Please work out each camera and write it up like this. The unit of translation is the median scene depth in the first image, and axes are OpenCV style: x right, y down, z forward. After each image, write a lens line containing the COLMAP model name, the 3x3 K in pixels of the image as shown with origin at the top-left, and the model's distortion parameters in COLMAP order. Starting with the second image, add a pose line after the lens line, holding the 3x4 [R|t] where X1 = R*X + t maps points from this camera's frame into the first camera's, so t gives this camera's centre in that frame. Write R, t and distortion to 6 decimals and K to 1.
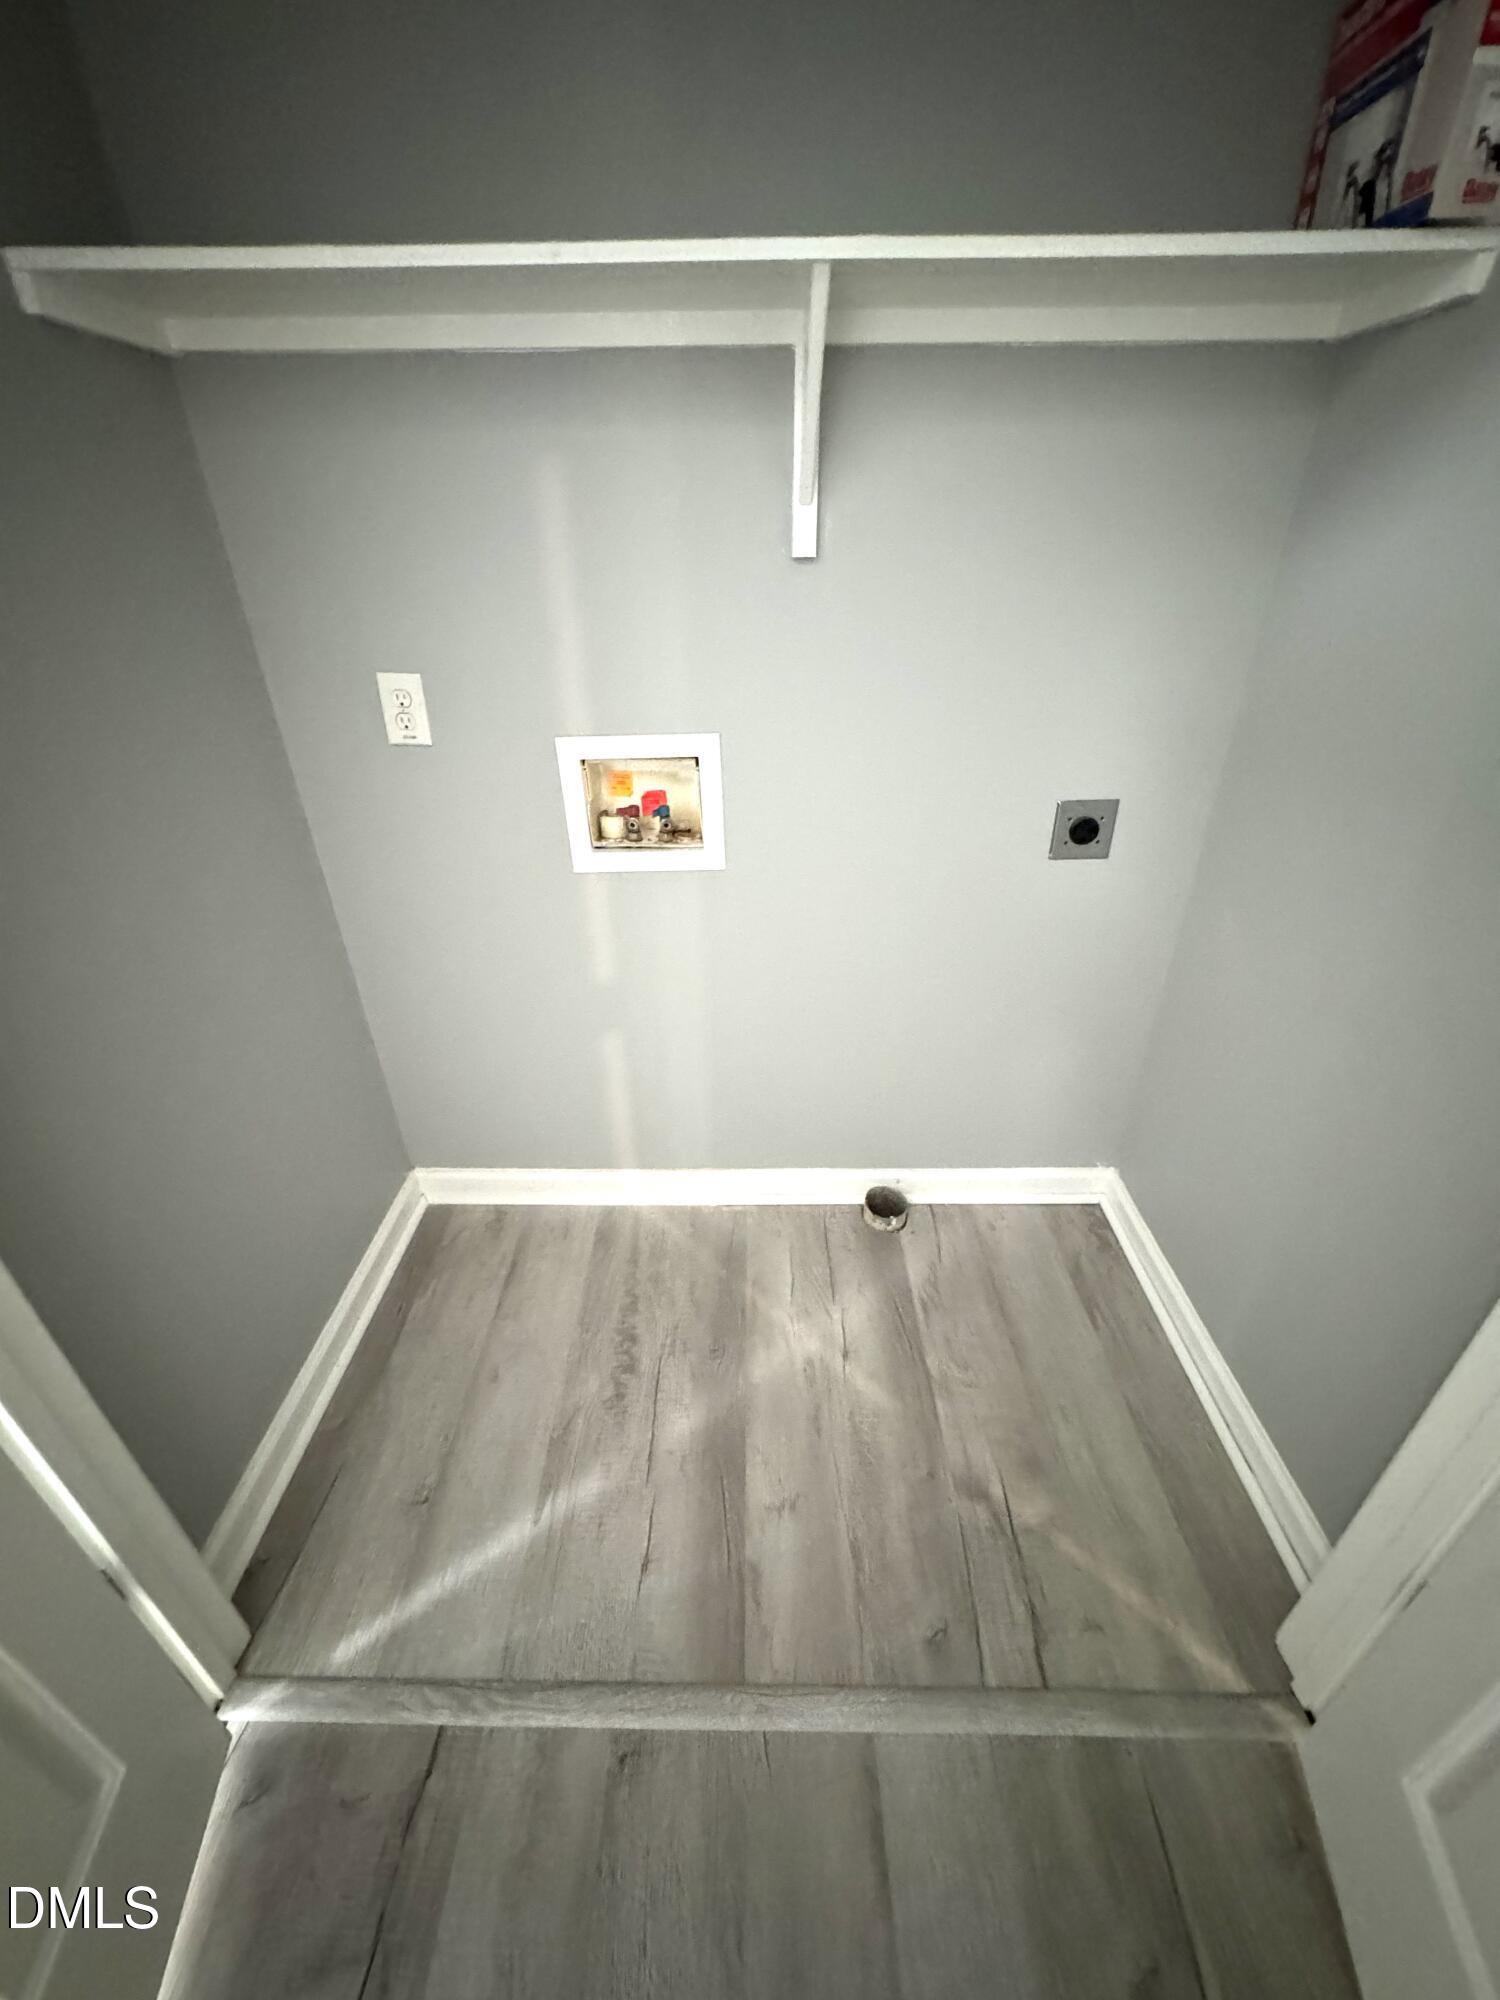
lens RADIAL K [[804.0, 0, 750.0], [0, 804.0, 1000.0], [0, 0, 1]] dist [-0.002593, -0.000155]
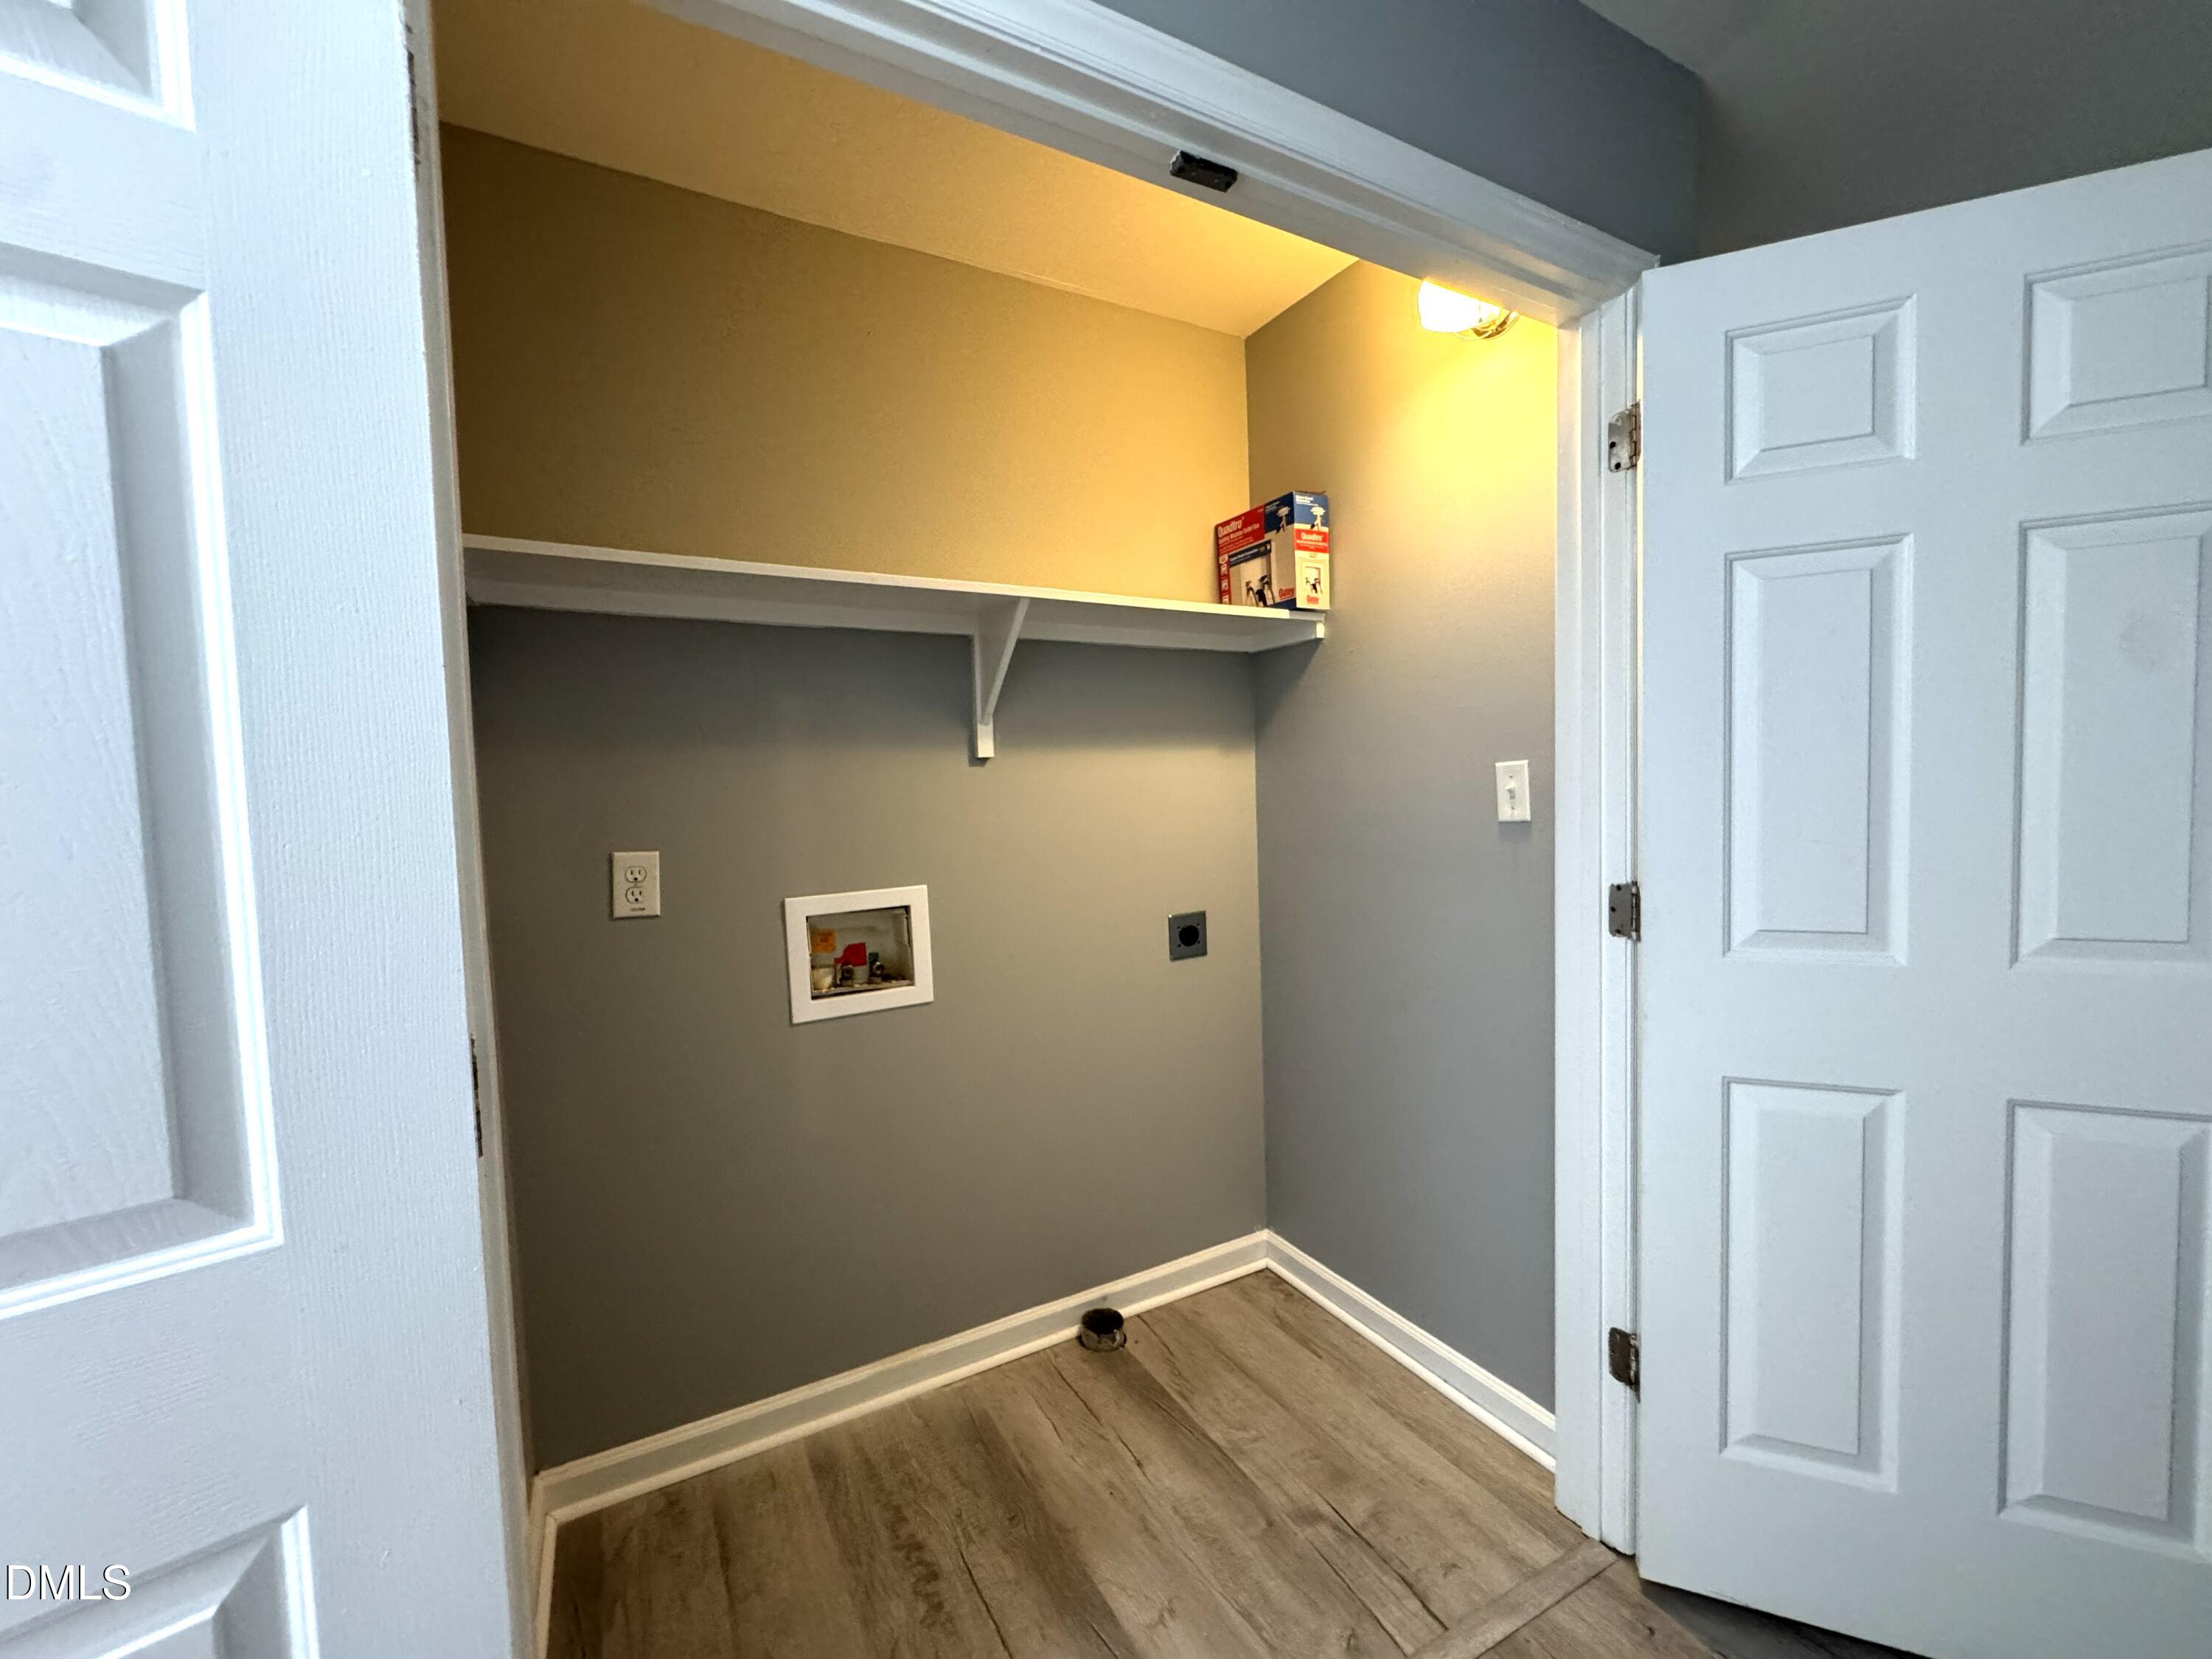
lens RADIAL K [[889.2, 0, 1107.2], [0, 889.2, 832.9], [0, 0, 1]] dist [-0.002593, -0.000155]
pose [[0.869436, -0.041004, 0.492341, -0.429526], [0.261077, 0.884170, -0.387404, 0.178260], [-0.419429, 0.465361, 0.779435, -0.186079]]
